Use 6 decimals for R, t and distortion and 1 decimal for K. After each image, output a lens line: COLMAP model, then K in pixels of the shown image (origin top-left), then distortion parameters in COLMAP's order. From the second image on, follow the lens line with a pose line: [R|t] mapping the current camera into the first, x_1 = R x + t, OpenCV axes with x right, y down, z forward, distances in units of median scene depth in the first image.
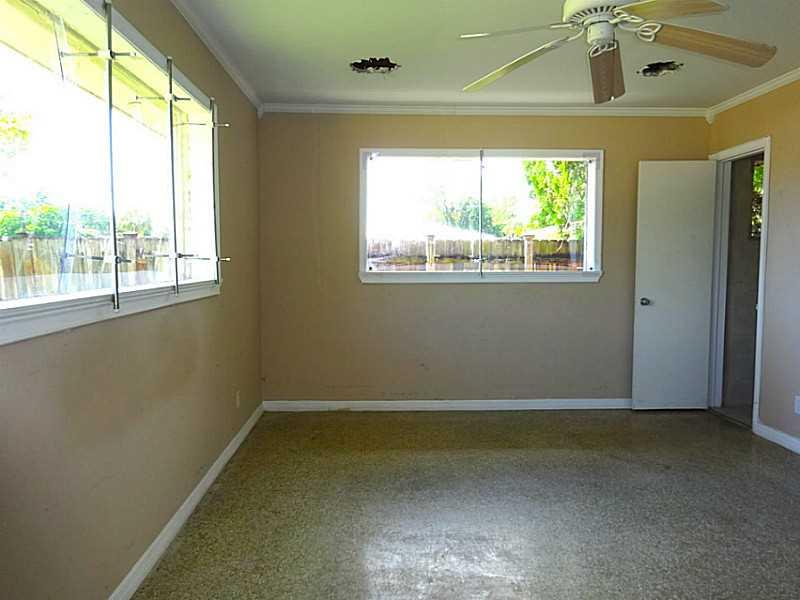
lens RADIAL K [[590.0, 0, 400.0], [0, 590.0, 300.0], [0, 0, 1]] dist [-0.005006, 0.002572]
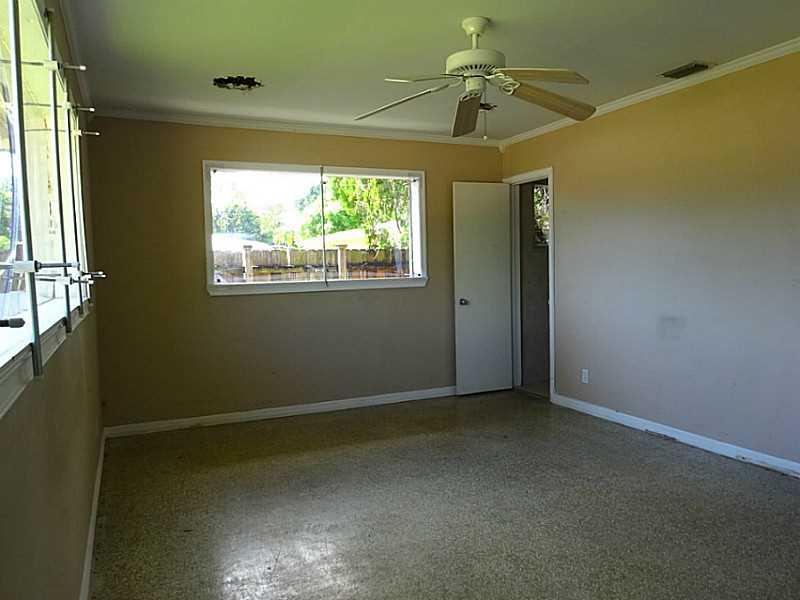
lens RADIAL K [[590.0, 0, 400.0], [0, 590.0, 300.0], [0, 0, 1]] dist [-0.005006, 0.002572]
pose [[0.922228, -0.043312, 0.384213, -0.150333], [0.048271, 0.998829, -0.003267, -0.003281], [-0.383622, 0.021559, 0.923239, -0.034083]]
